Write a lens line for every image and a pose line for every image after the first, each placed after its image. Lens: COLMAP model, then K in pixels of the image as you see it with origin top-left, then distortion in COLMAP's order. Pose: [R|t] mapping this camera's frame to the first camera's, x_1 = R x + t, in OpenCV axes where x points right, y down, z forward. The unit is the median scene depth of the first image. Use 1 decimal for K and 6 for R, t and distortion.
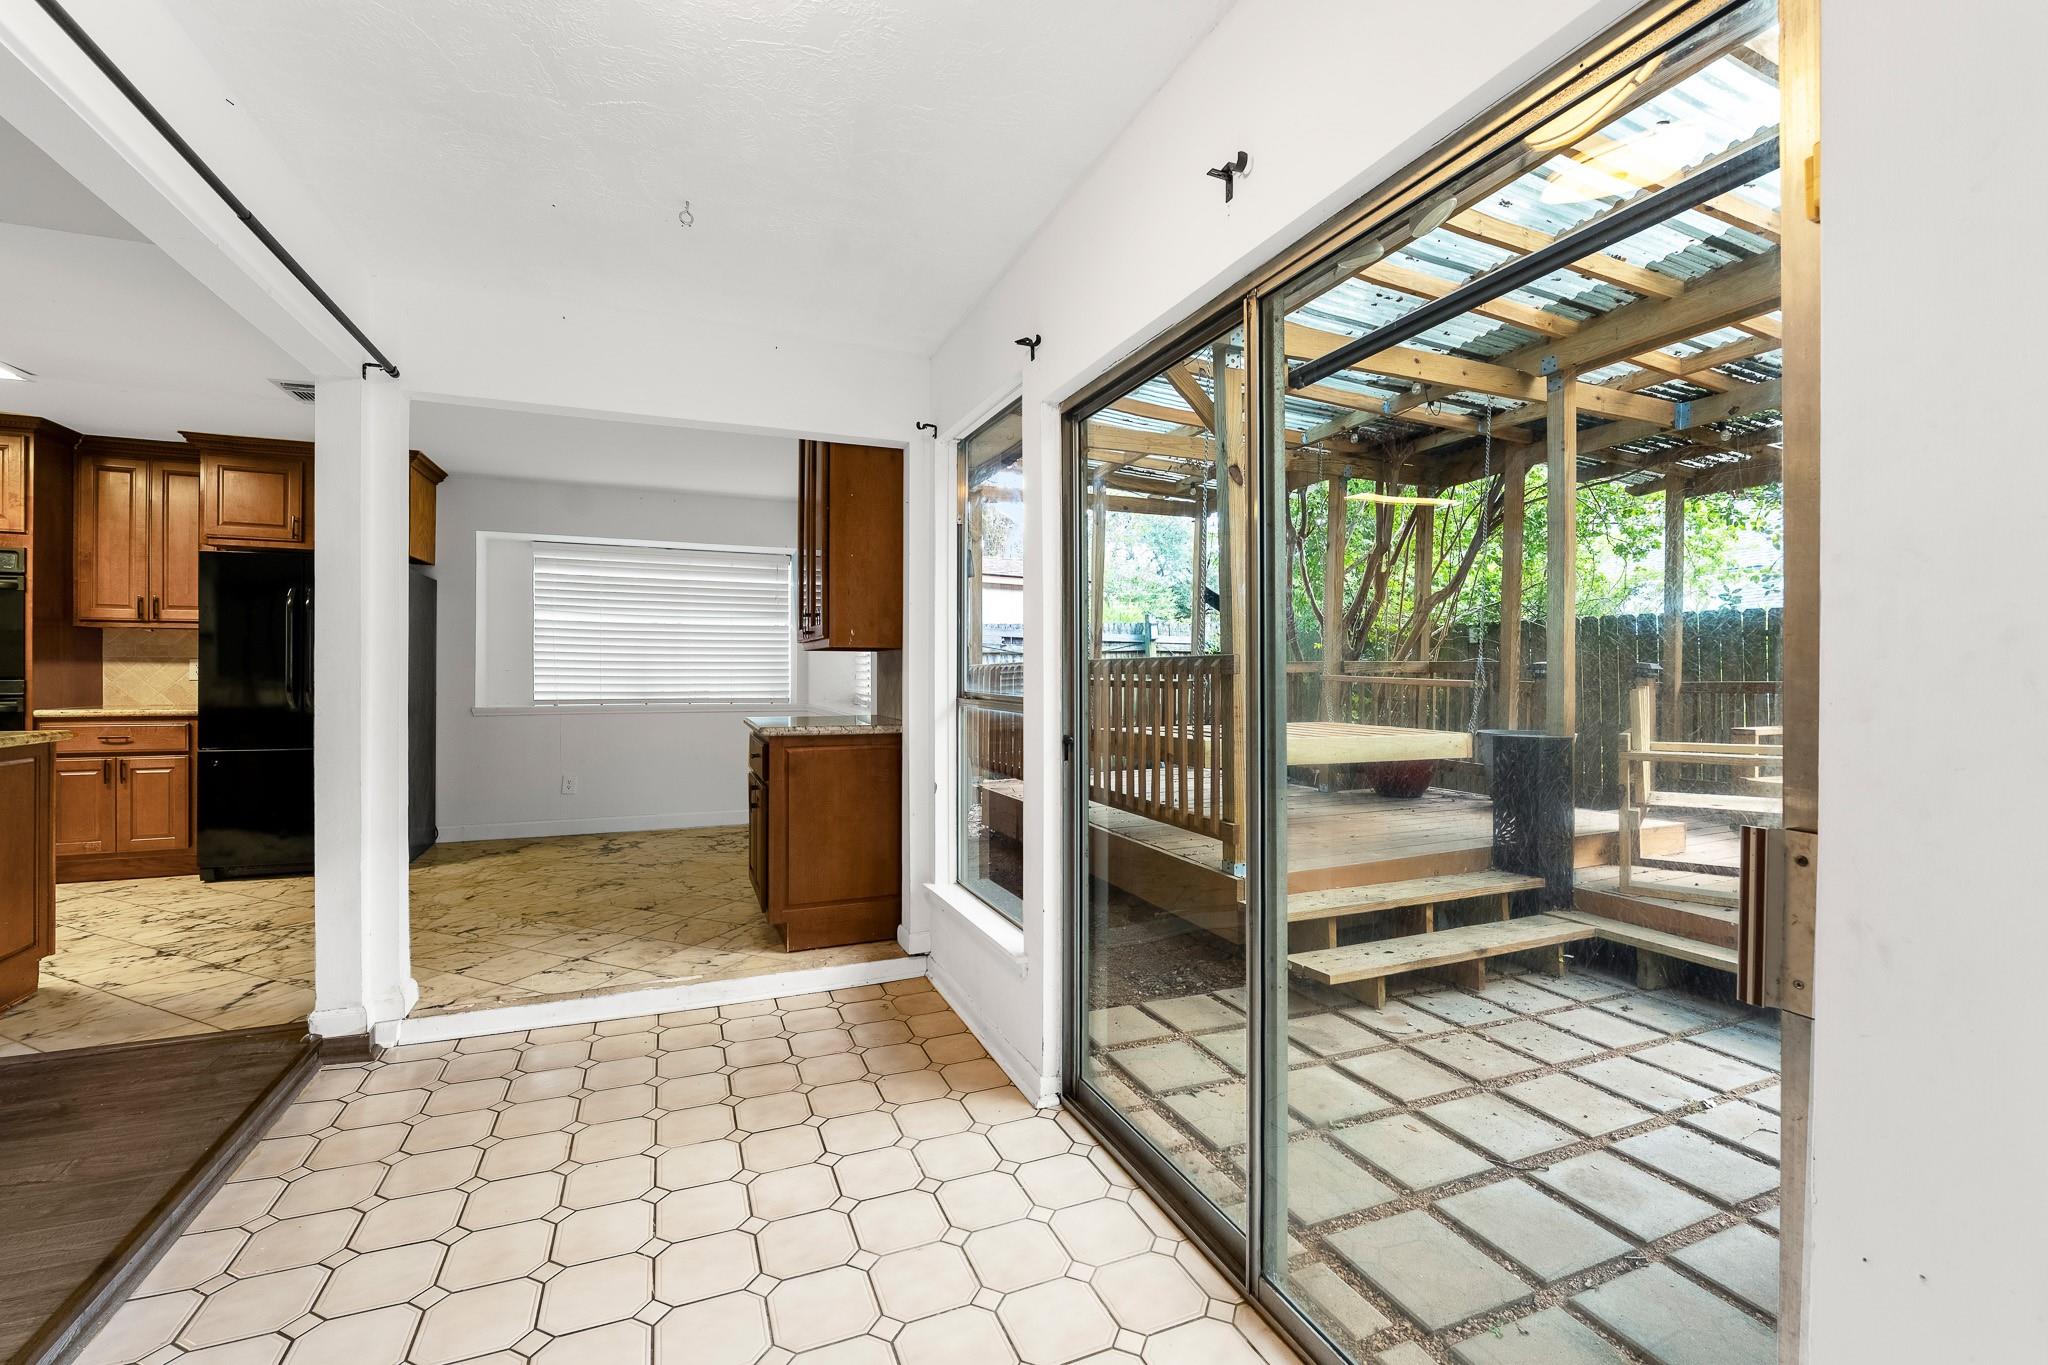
lens RADIAL K [[842.5, 0, 1025.2], [0, 842.5, 676.3], [0, 0, 1]] dist [-0.009662, 0.000059]
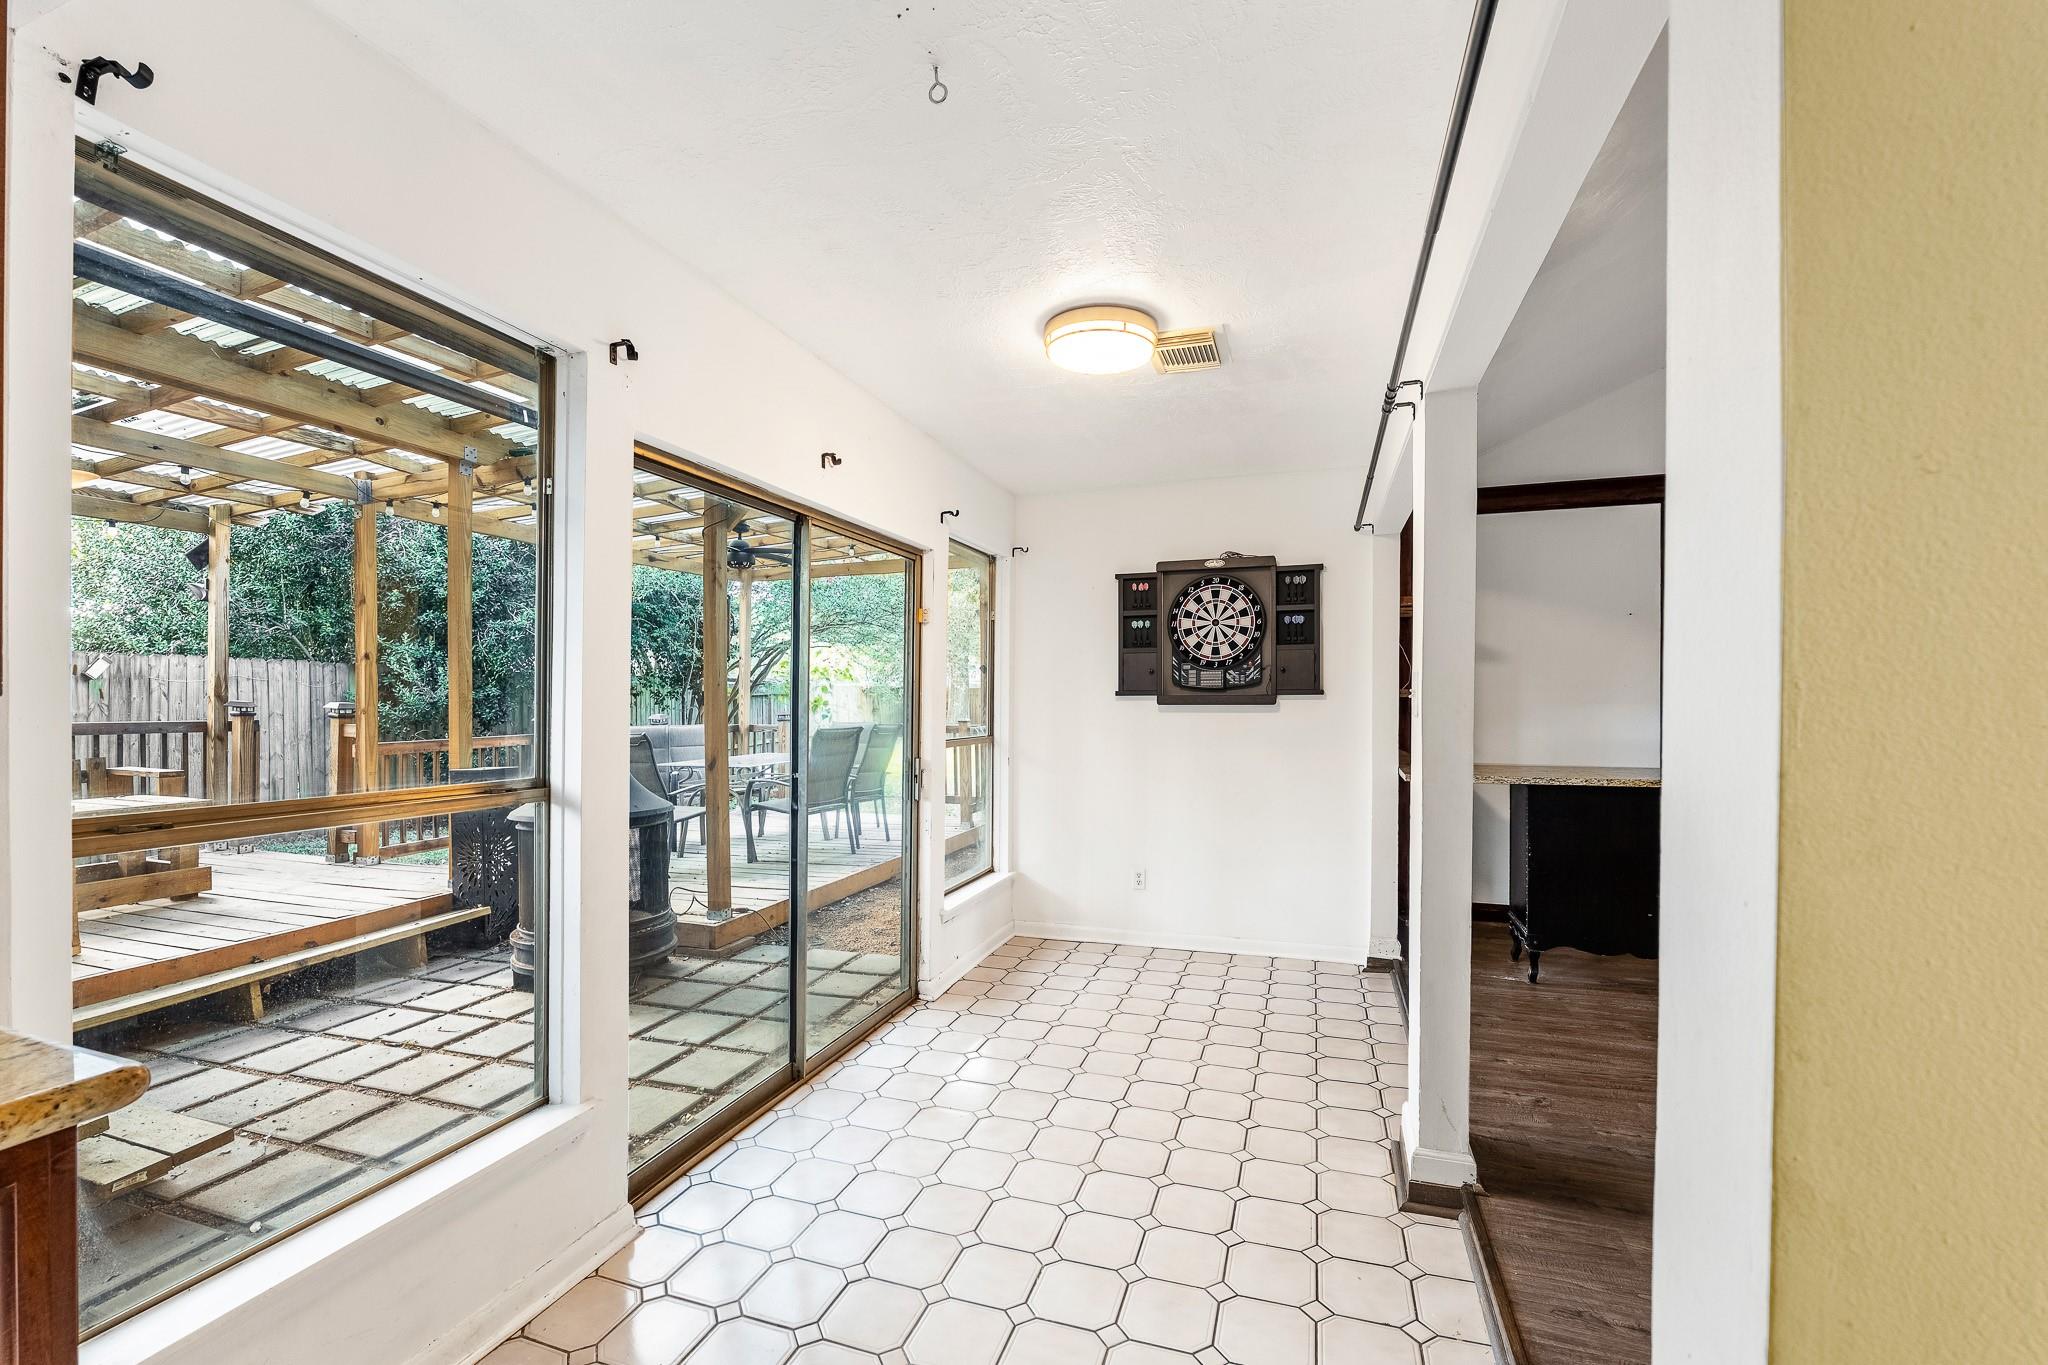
lens RADIAL K [[872.3, 0, 1023.2], [0, 872.3, 705.6], [0, 0, 1]] dist [-0.000327, 0.000026]
pose [[-0.749843, -0.004605, 0.661599, -0.778272], [0.002339, 0.999951, 0.009612, -0.037249], [-0.661611, 0.008756, -0.749796, 1.244866]]
